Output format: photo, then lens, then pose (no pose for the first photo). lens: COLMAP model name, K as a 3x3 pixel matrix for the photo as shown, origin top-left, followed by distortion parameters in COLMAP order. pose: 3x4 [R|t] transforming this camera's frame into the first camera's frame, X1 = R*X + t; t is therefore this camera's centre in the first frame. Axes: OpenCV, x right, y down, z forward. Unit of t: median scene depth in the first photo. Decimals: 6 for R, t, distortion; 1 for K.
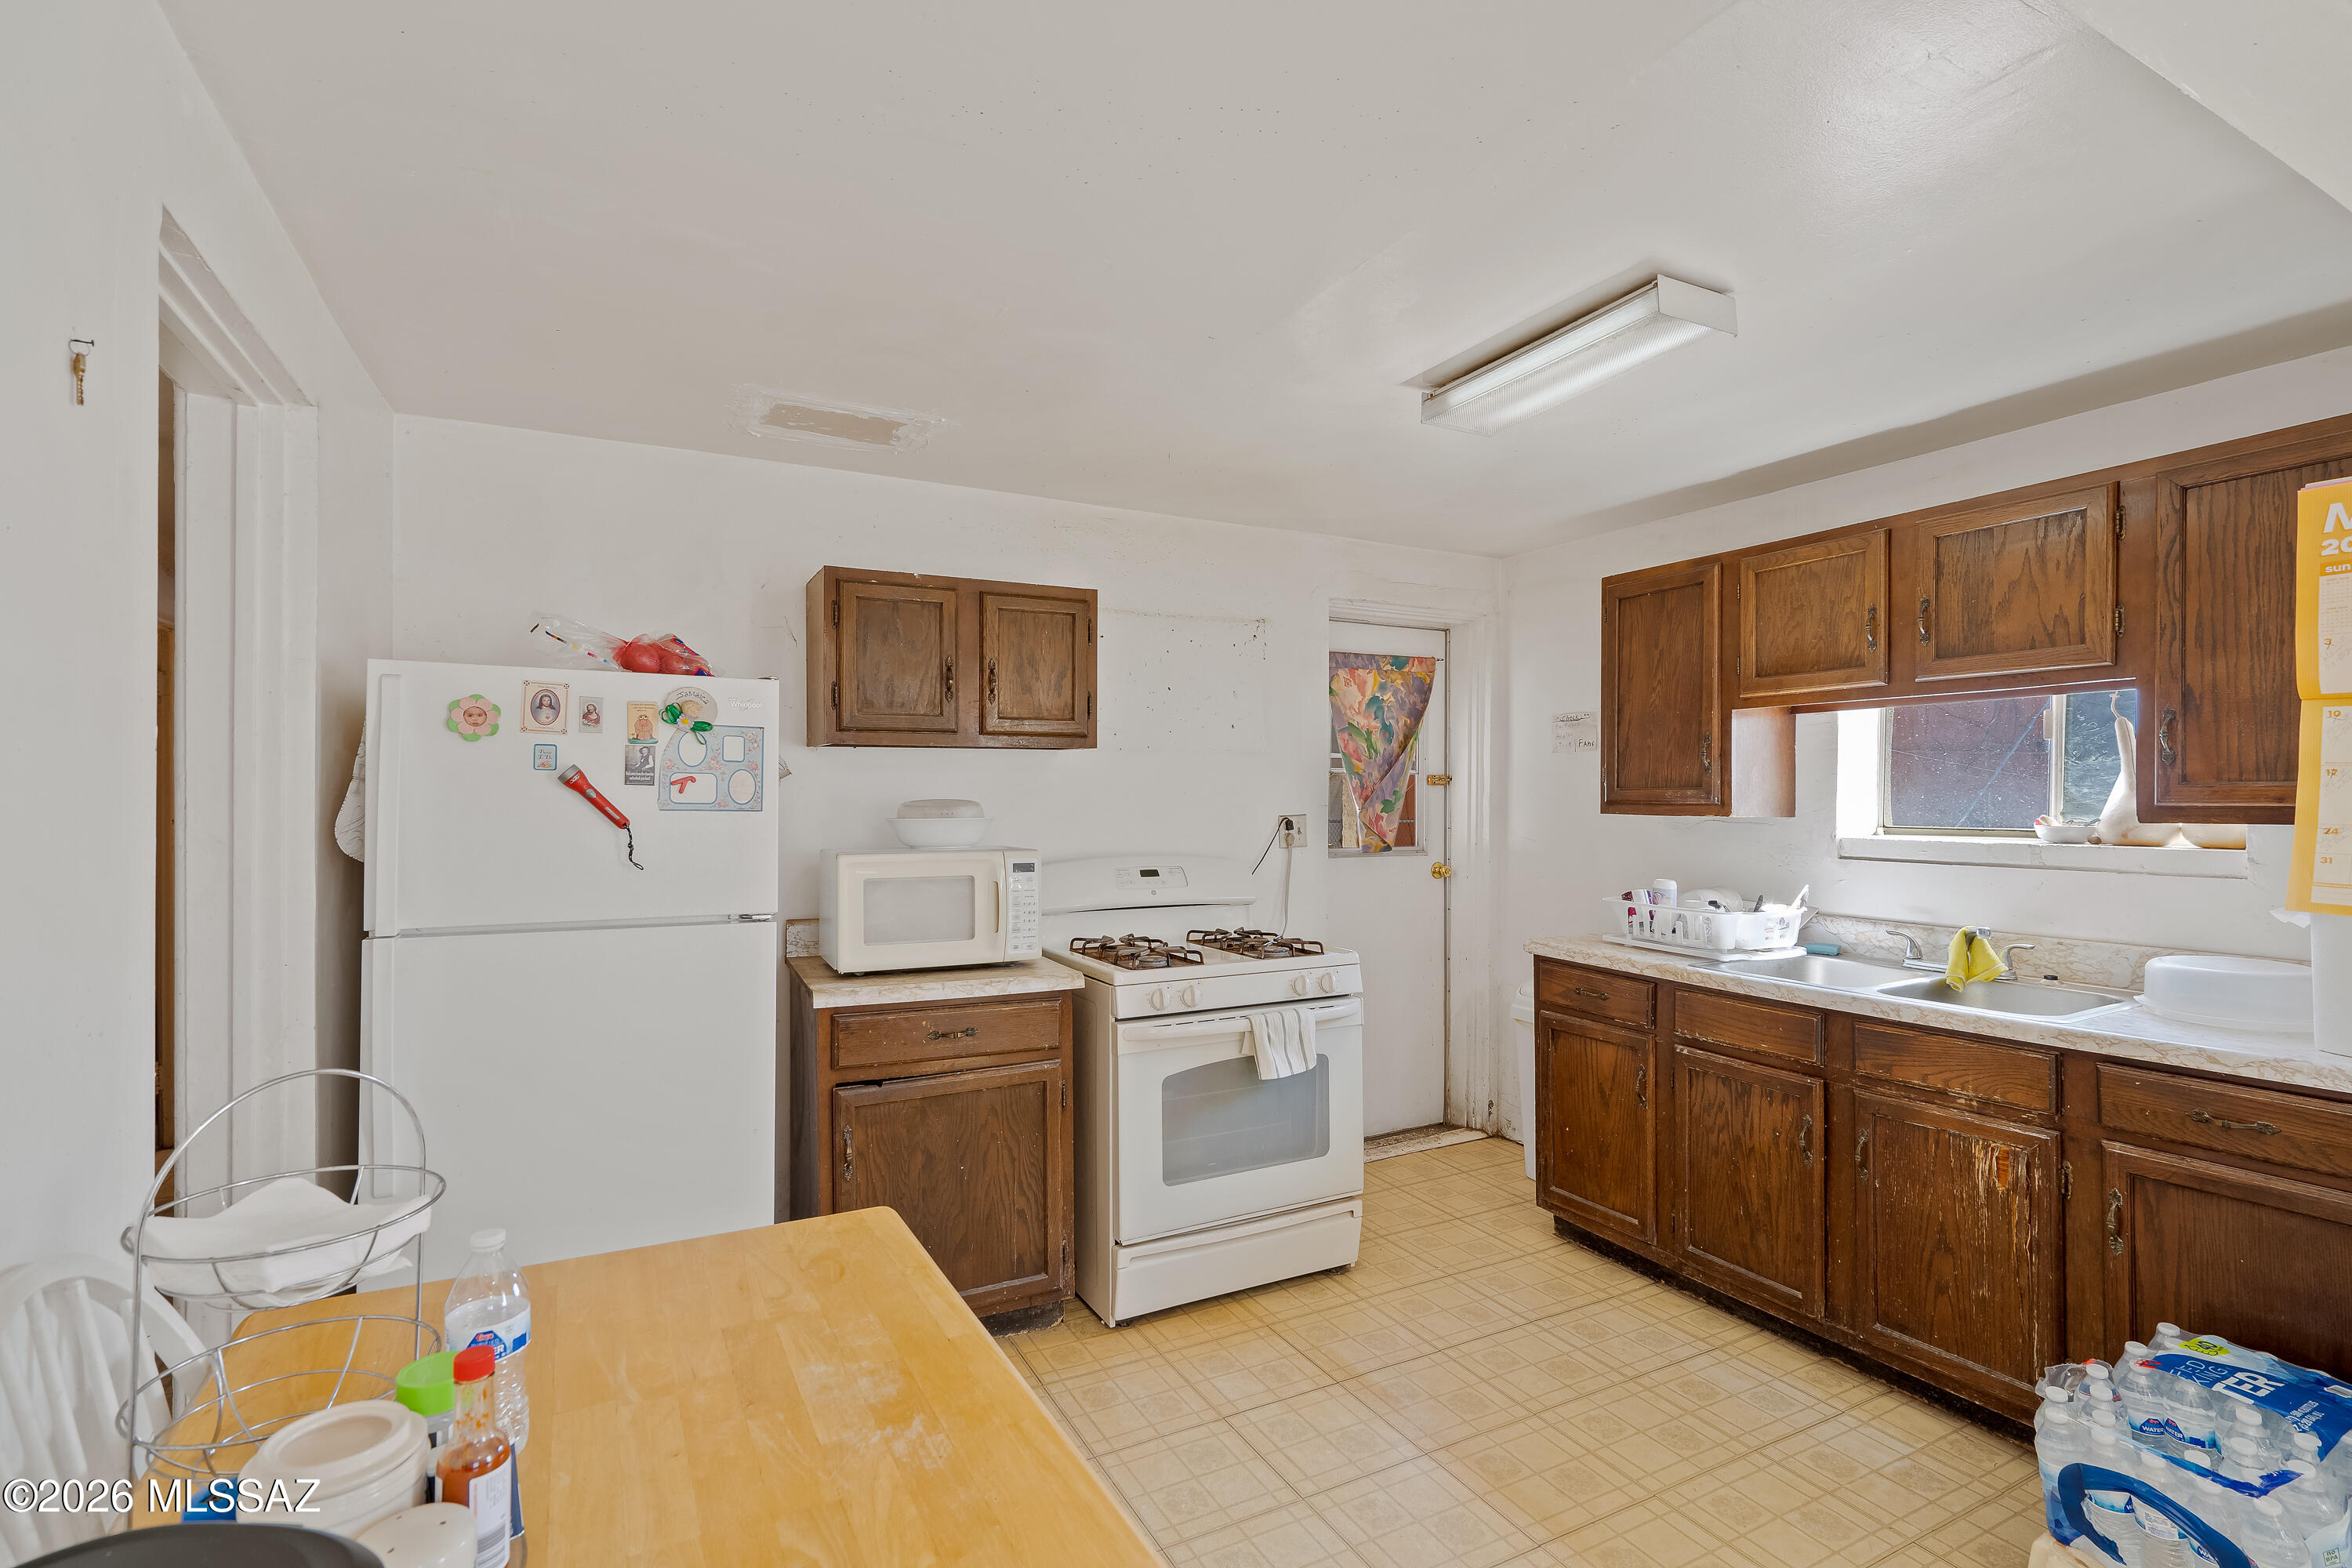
lens RADIAL K [[1077.3, 0, 1166.9], [0, 1077.3, 789.3], [0, 0, 1]] dist [0.000054, -0.000307]
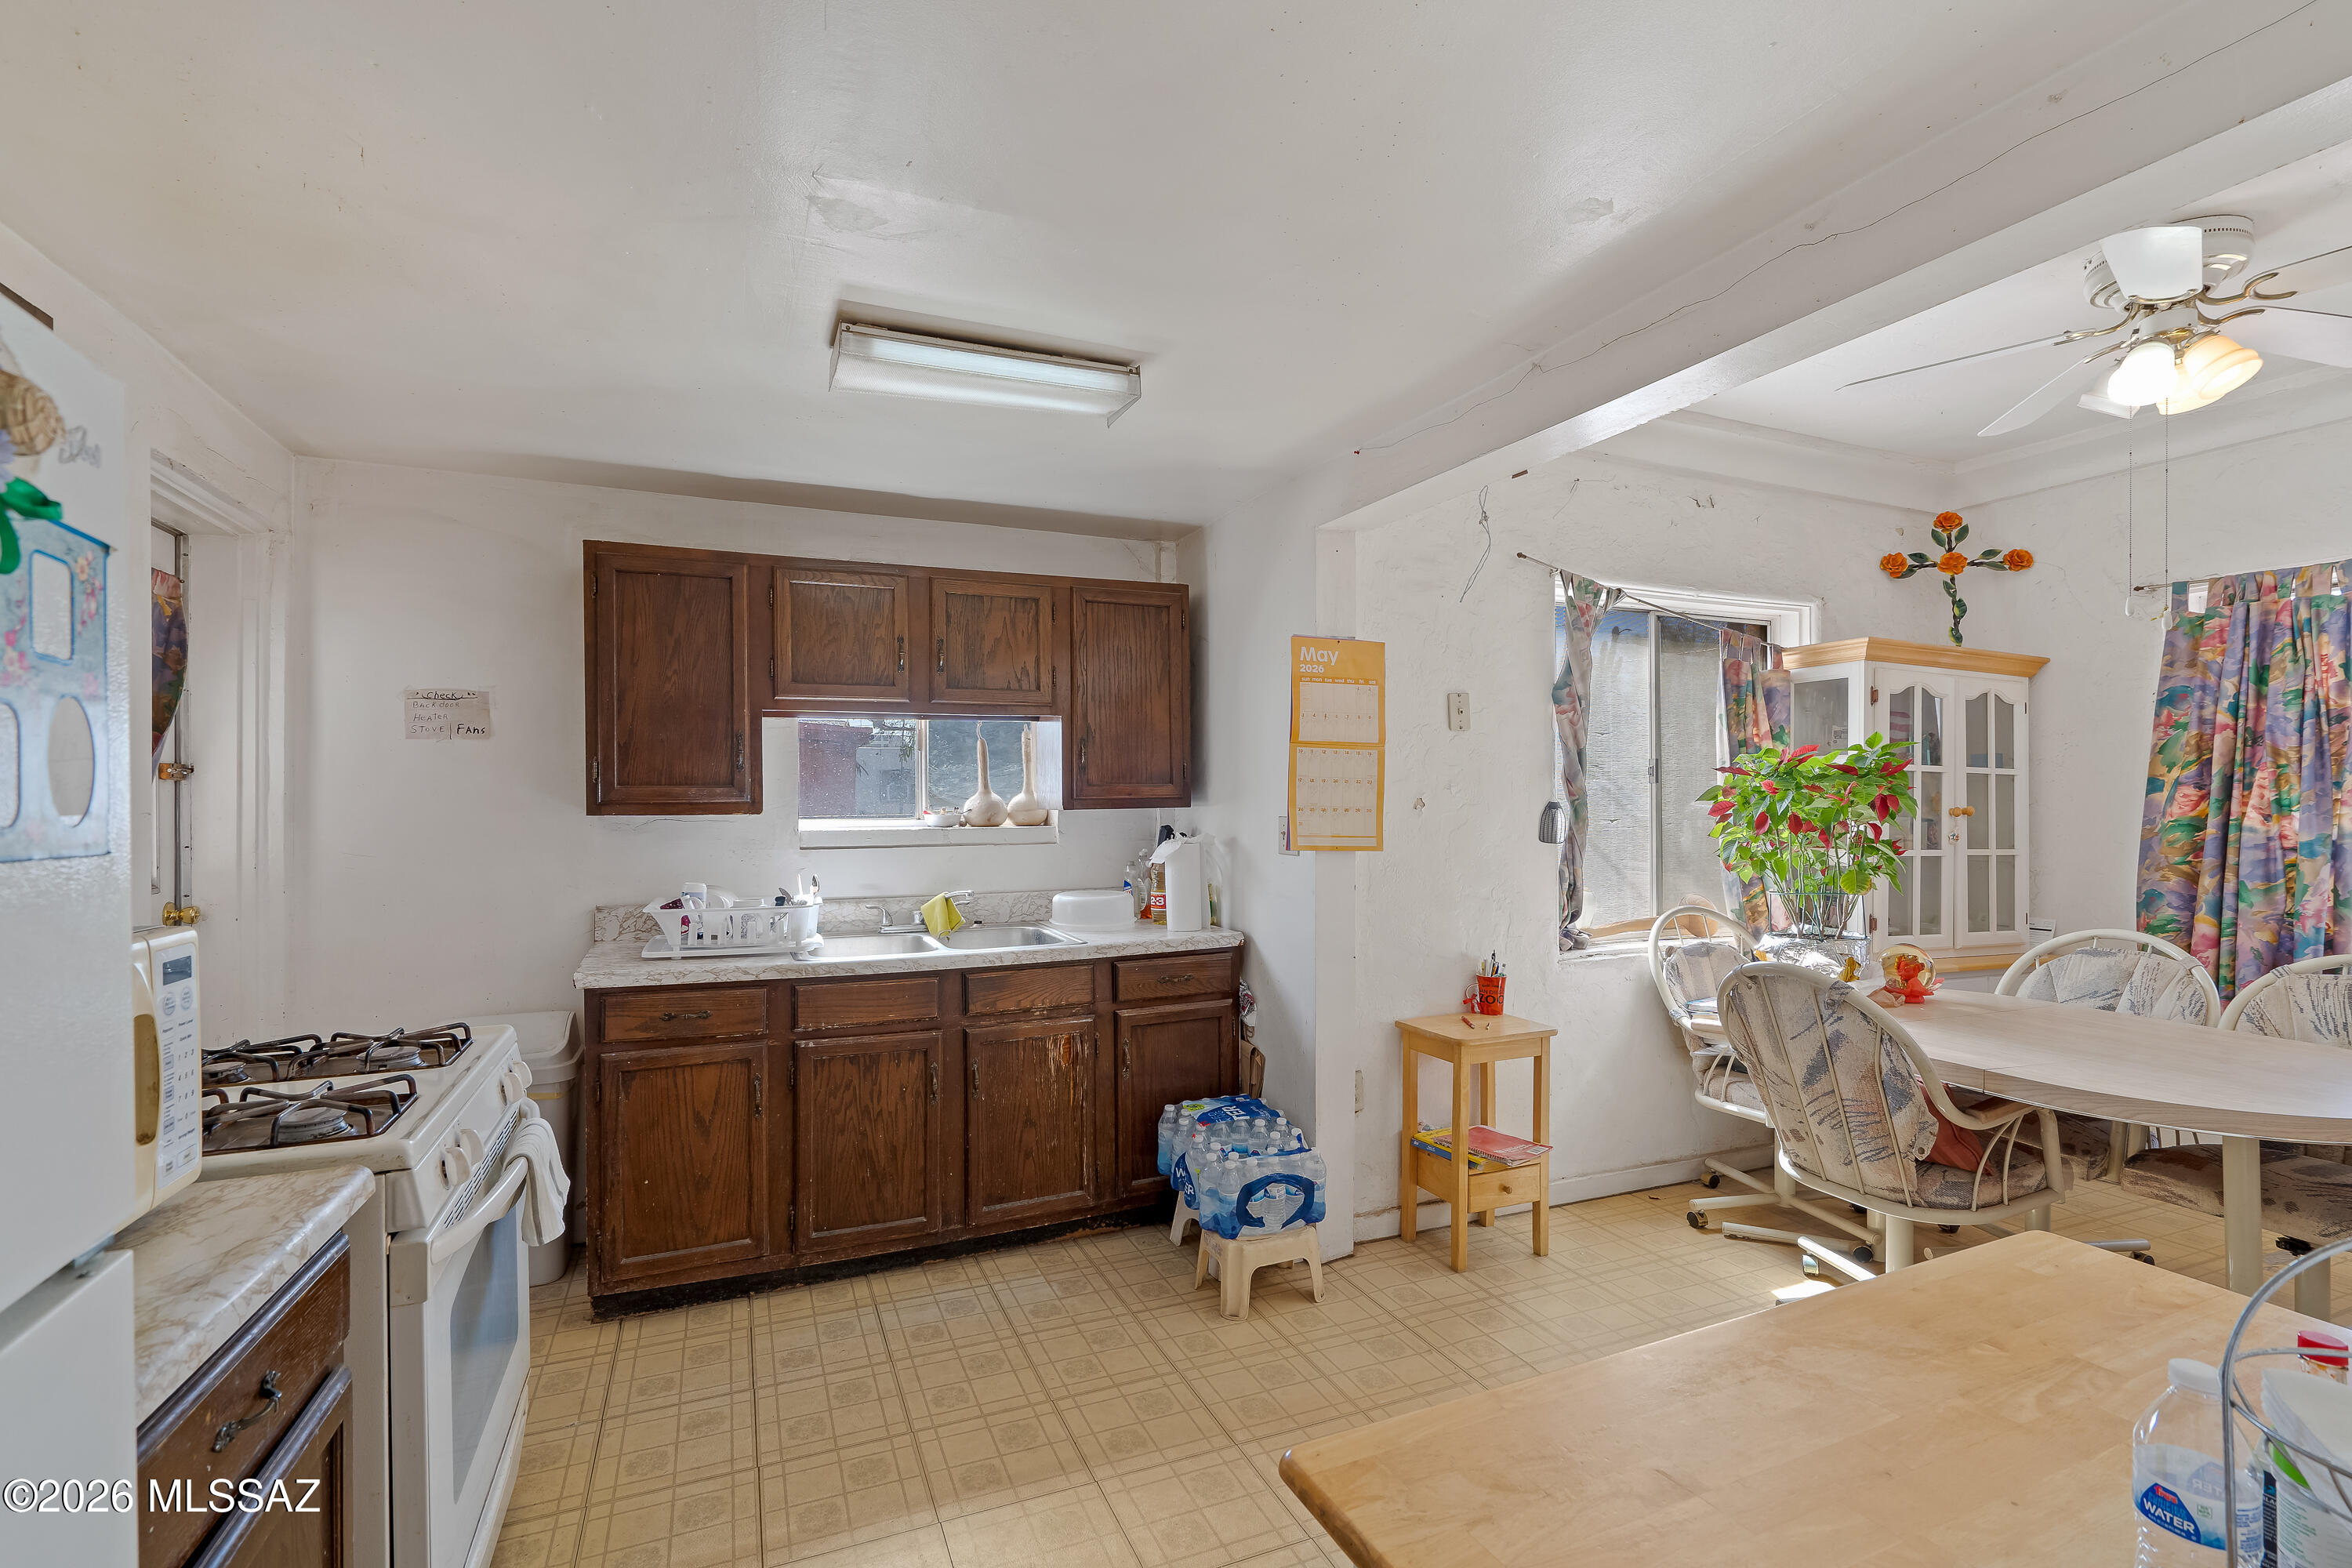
lens RADIAL K [[1077.3, 0, 1167.9], [0, 1077.3, 790.3], [0, 0, 1]] dist [0.000054, -0.000307]
pose [[0.083946, -0.000090, 0.996470, -0.529702], [-0.001780, 0.999998, 0.000241, 0.001959], [-0.996469, -0.001794, 0.083946, 0.604100]]
